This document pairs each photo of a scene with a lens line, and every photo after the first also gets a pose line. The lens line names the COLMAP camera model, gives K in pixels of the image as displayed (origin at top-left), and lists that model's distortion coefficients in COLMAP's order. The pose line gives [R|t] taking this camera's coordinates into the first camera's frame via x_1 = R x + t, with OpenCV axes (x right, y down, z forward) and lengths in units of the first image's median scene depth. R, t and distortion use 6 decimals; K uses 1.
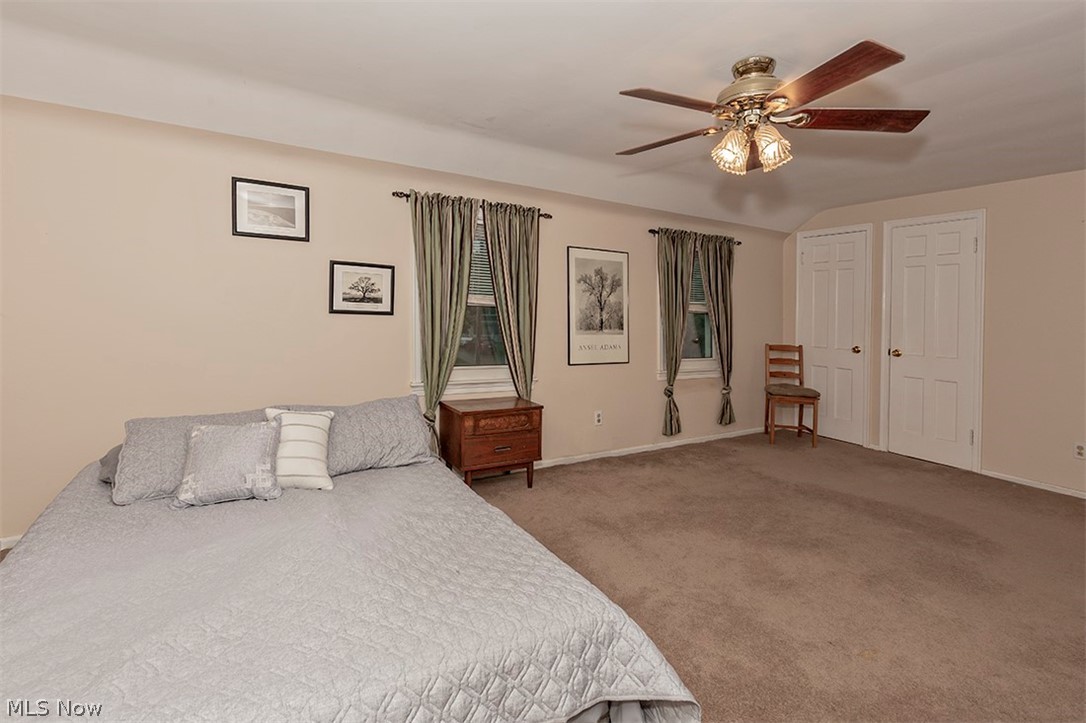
lens RADIAL K [[501.3, 0, 541.0], [0, 501.3, 322.1], [0, 0, 1]] dist [0.000127, 0.000035]
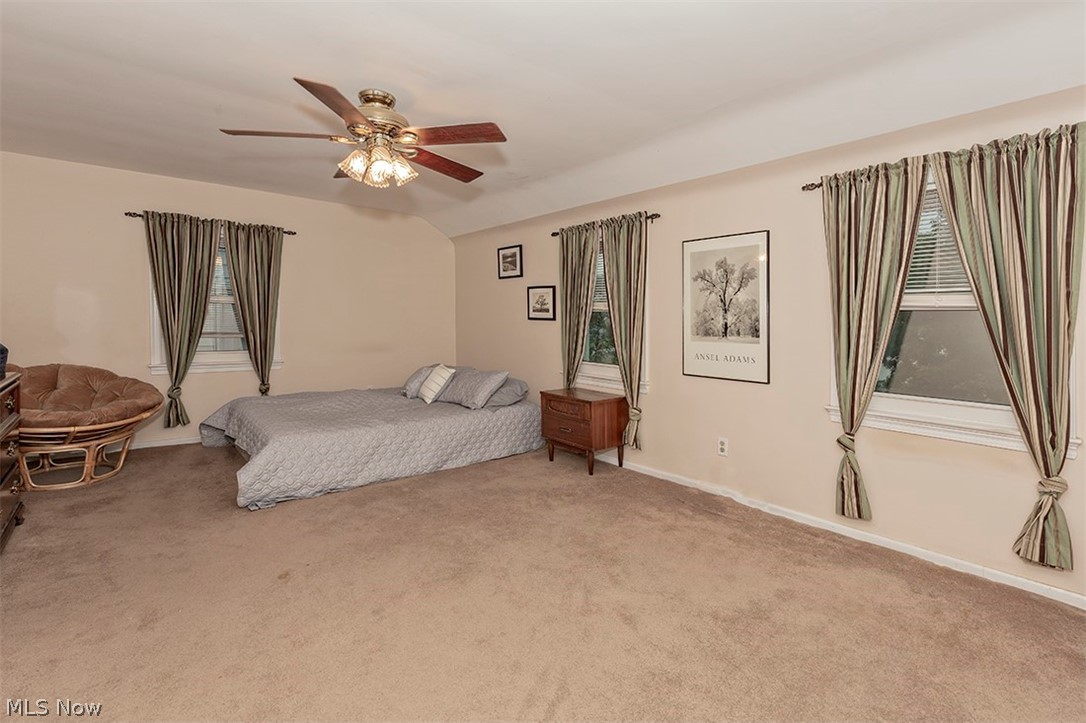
lens RADIAL K [[501.3, 0, 541.0], [0, 501.3, 322.1], [0, 0, 1]] dist [0.000127, 0.000035]
pose [[0.150271, -0.002232, -0.988642, 0.867577], [-0.002817, 0.999992, -0.002686, -0.004330], [0.988641, 0.003188, 0.150264, 0.594955]]
